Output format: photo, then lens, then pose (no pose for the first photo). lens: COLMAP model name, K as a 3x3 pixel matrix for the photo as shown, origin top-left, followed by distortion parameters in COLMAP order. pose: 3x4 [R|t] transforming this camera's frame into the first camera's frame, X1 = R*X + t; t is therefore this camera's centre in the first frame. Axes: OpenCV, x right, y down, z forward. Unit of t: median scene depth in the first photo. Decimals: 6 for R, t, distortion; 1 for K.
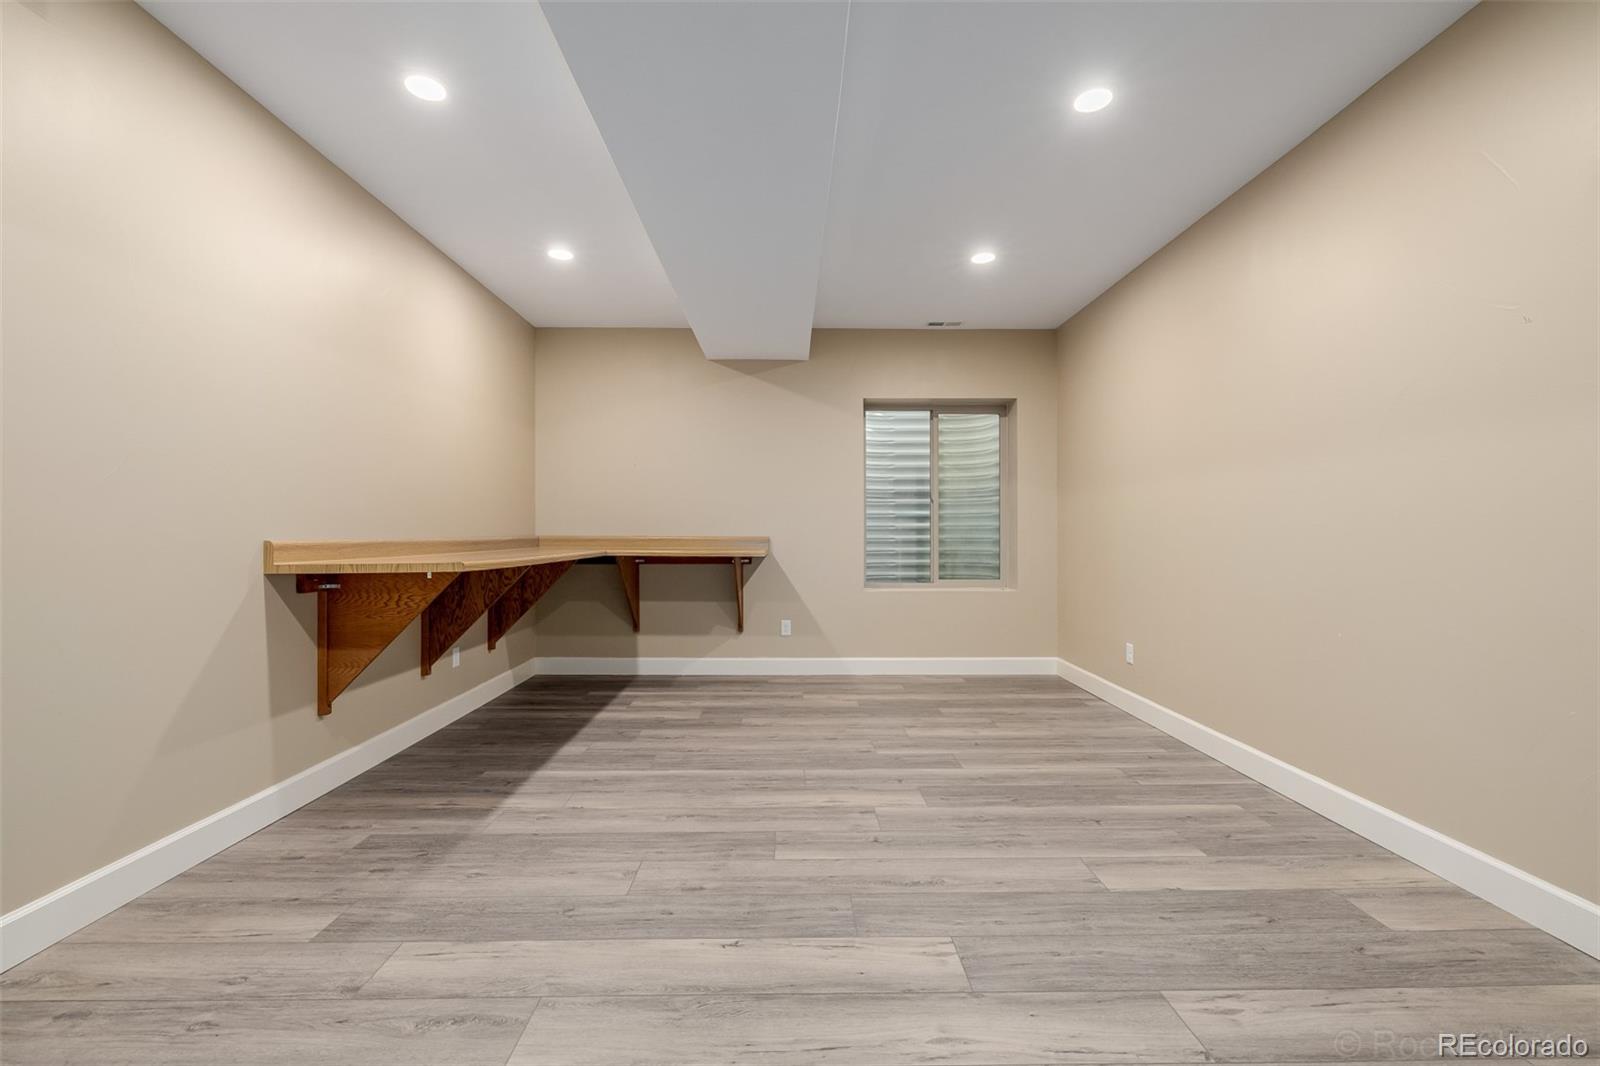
lens RADIAL K [[674.2, 0, 792.2], [0, 674.2, 534.3], [0, 0, 1]] dist [0.001734, 0.000287]
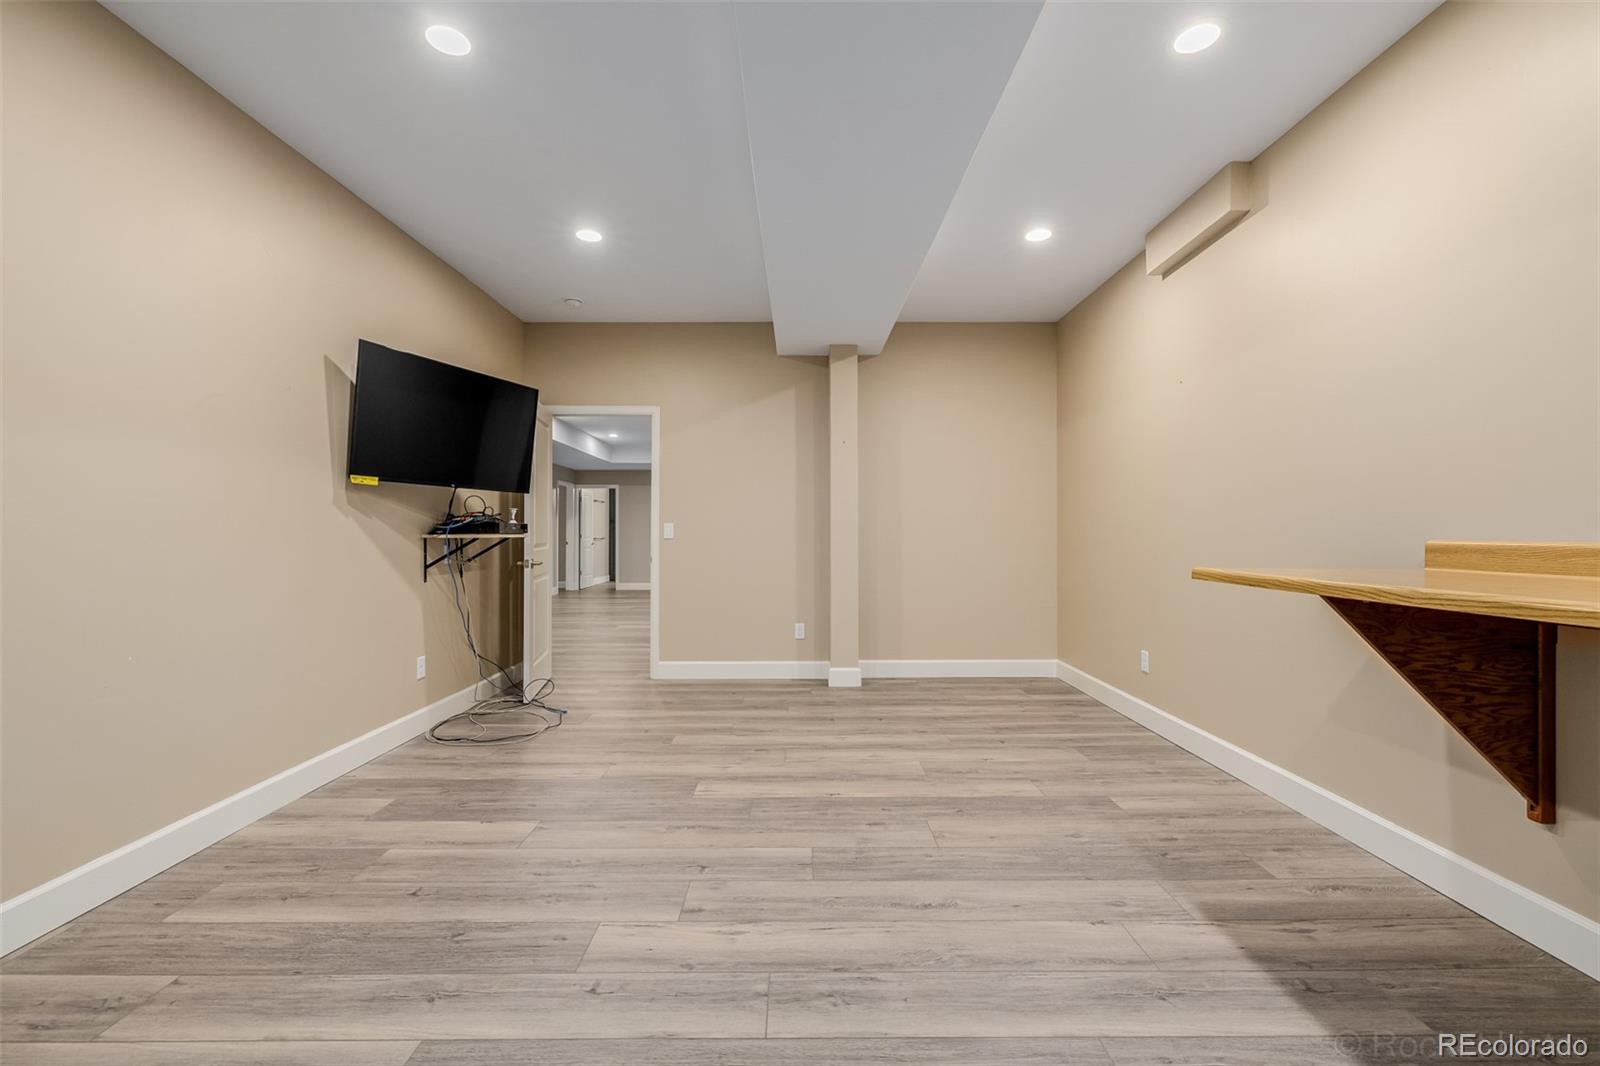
lens RADIAL K [[674.2, 0, 792.2], [0, 674.2, 534.3], [0, 0, 1]] dist [0.001734, 0.000287]
pose [[-0.999910, 0.002813, 0.013117, -0.010792], [0.002838, 0.999994, 0.001886, -0.002400], [-0.013111, 0.001923, -0.999912, 1.976699]]
